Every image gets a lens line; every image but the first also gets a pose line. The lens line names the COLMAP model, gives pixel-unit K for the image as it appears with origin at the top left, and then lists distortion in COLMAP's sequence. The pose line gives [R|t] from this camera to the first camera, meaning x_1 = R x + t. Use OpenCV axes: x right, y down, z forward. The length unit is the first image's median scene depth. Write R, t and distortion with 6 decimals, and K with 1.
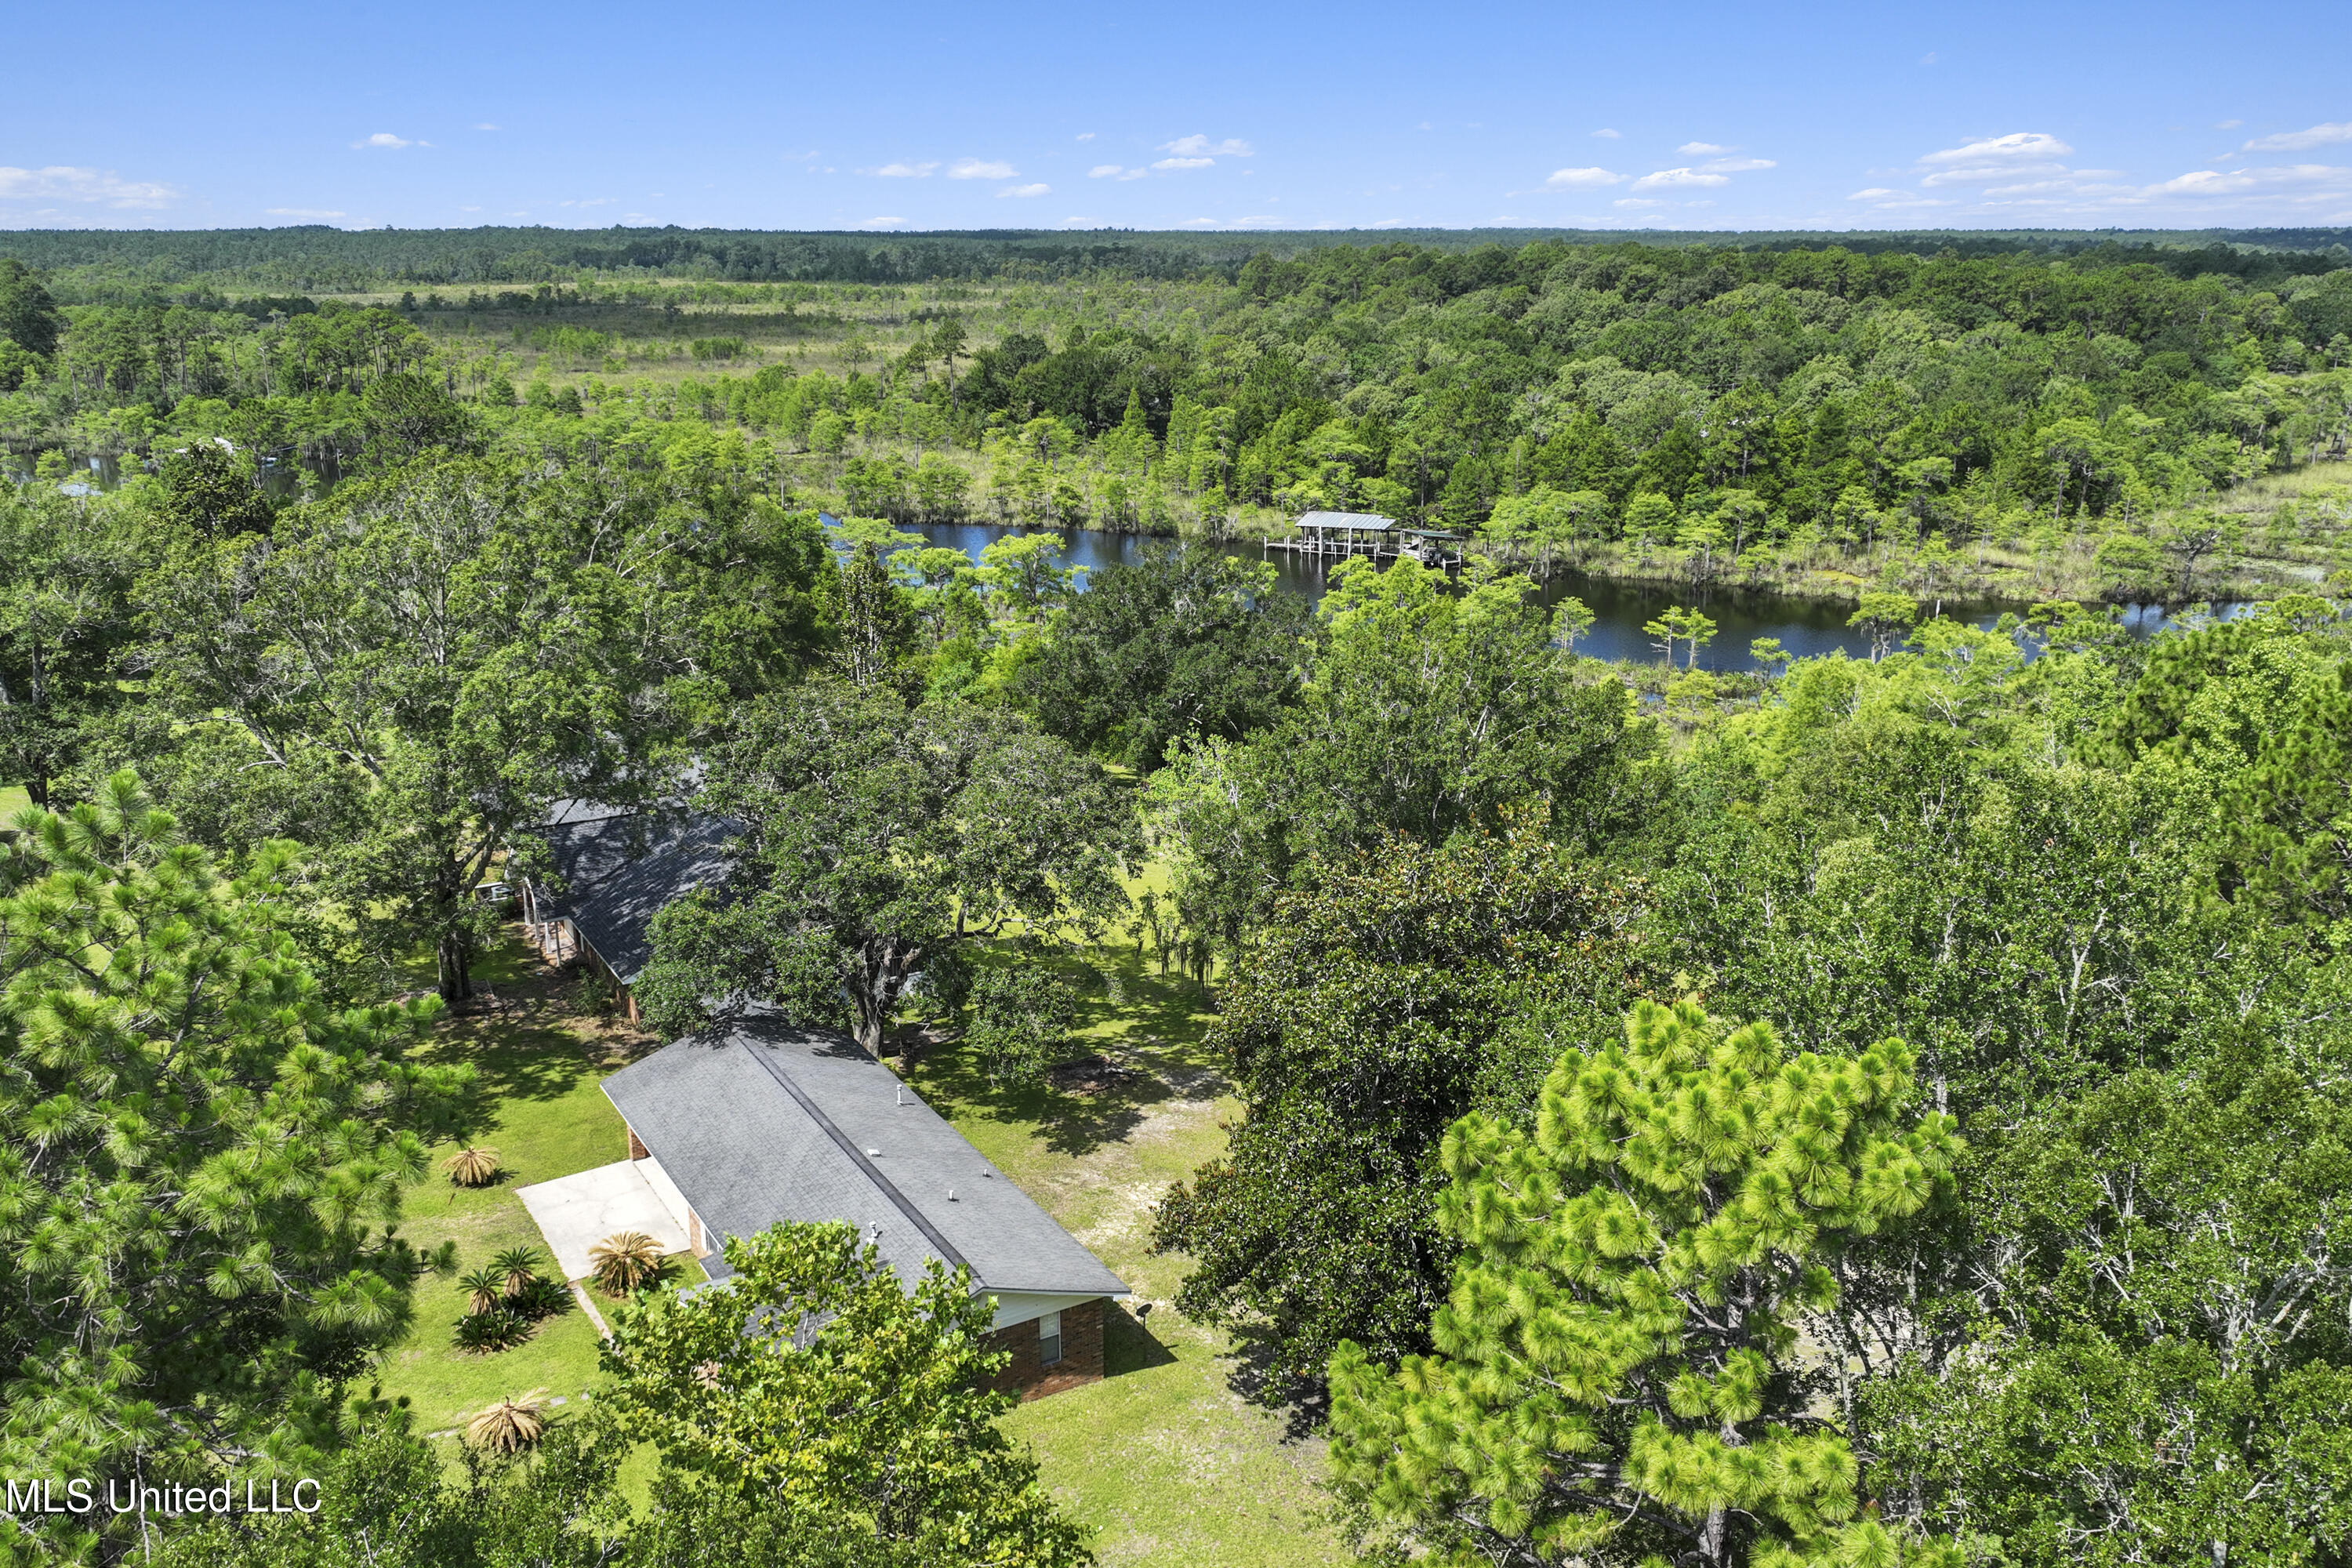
lens RADIAL K [[1964.0, 0, 1185.5], [0, 1964.0, 783.9], [0, 0, 1]] dist [0.005590, -0.007434]
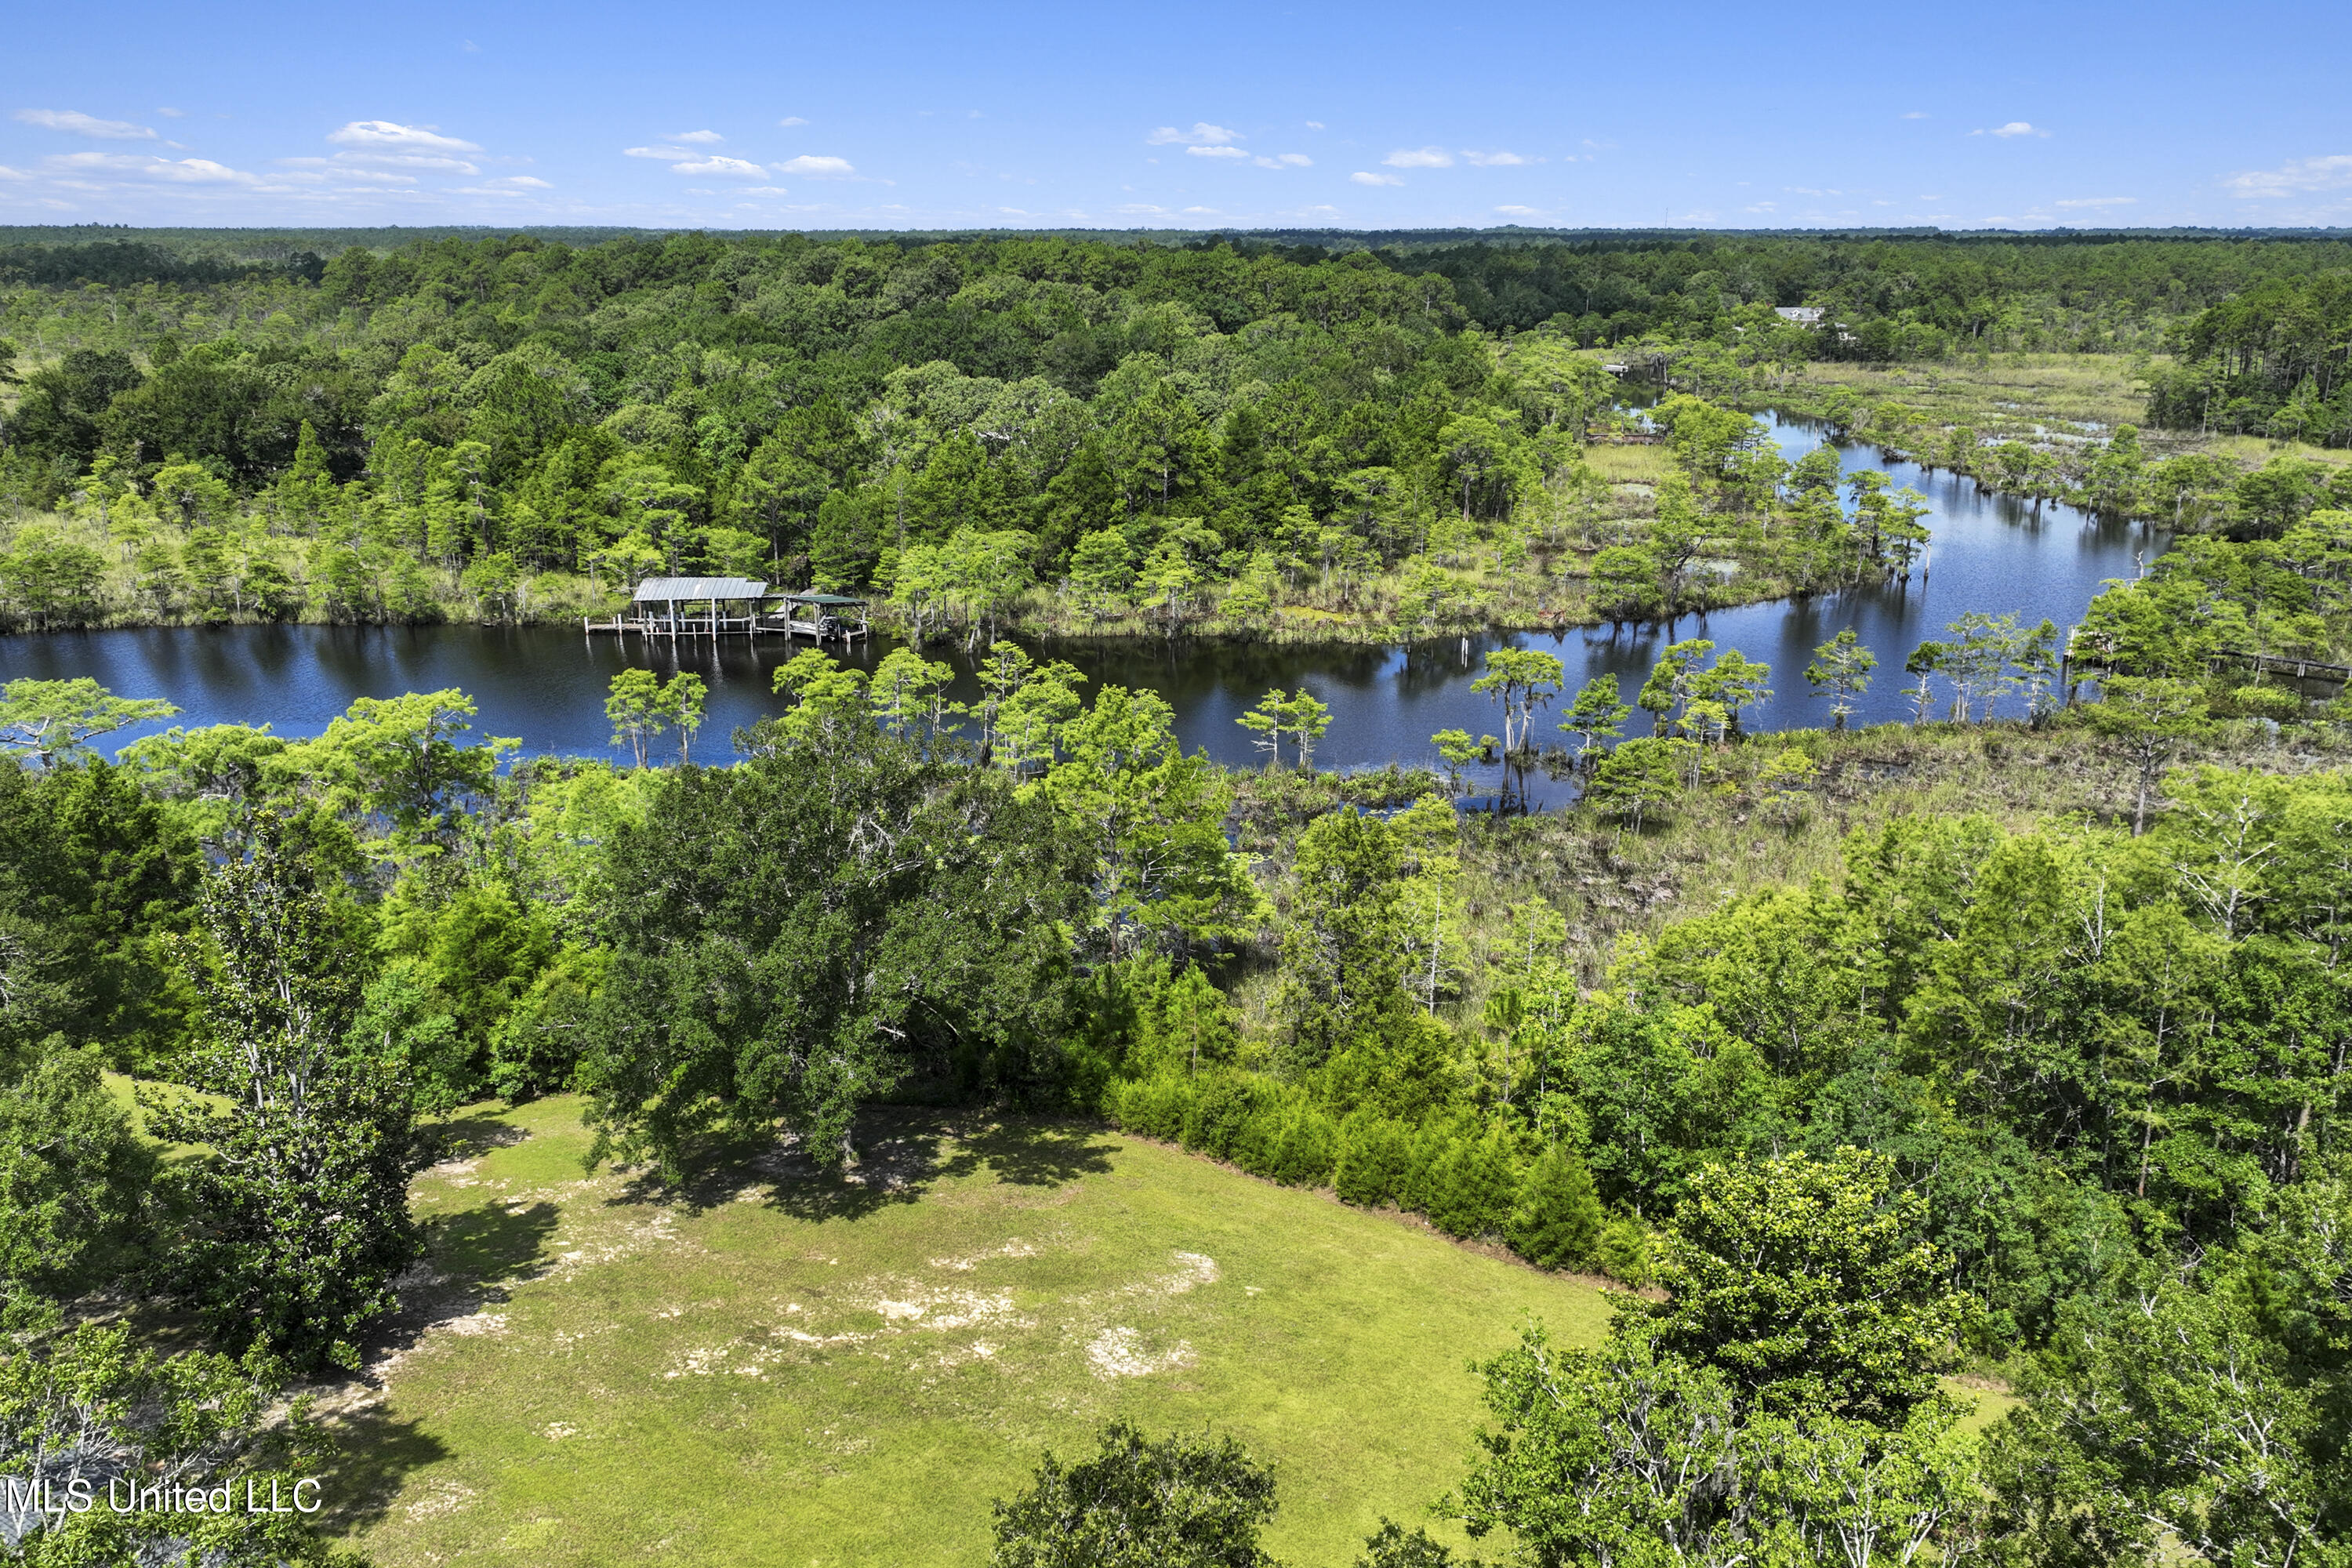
lens RADIAL K [[1964.0, 0, 1185.5], [0, 1964.0, 783.9], [0, 0, 1]] dist [0.005590, -0.007434]
pose [[0.896575, -0.118229, 0.426820, -0.083286], [0.118193, 0.992632, 0.026684, -0.059584], [-0.426830, 0.026522, 0.903943, 0.251224]]
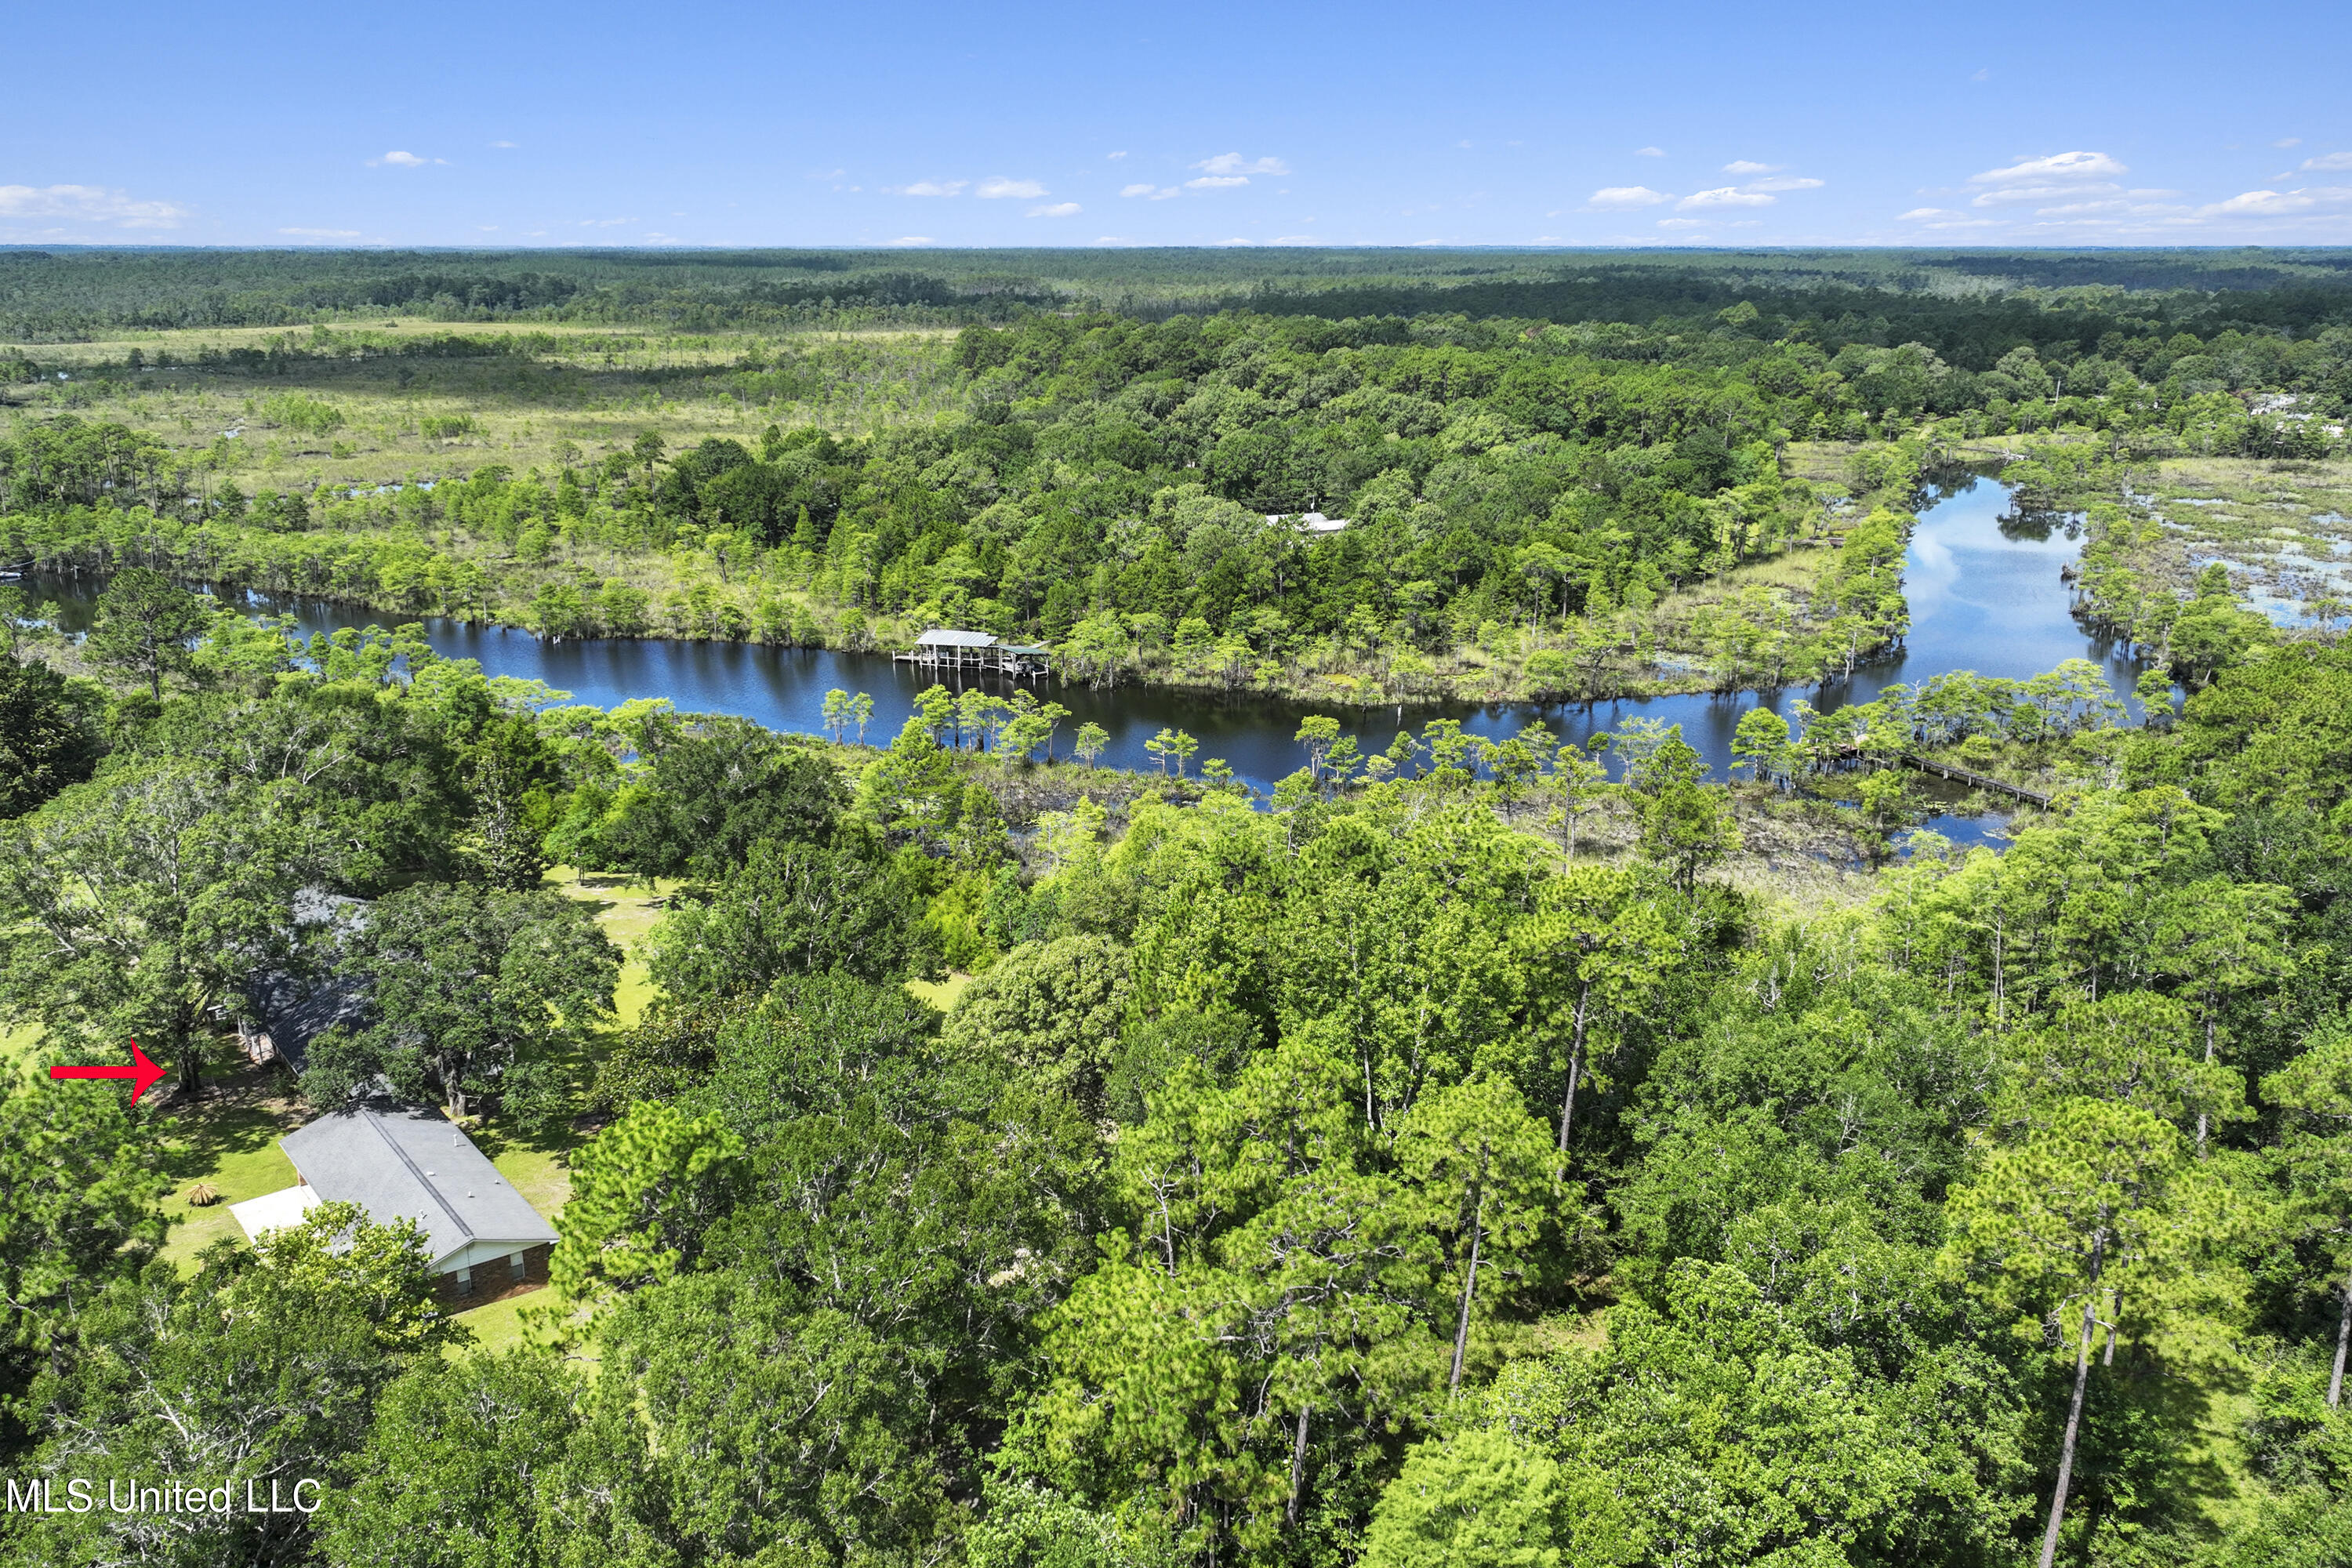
lens RADIAL K [[1955.7, 0, 1191.3], [0, 1955.7, 786.3], [0, 0, 1]] dist [0.005847, -0.008117]
pose [[0.993205, -0.029079, 0.112689, 0.088621], [0.029359, 0.999569, -0.000829, -0.038076], [-0.112617, 0.004132, 0.993630, -0.225684]]
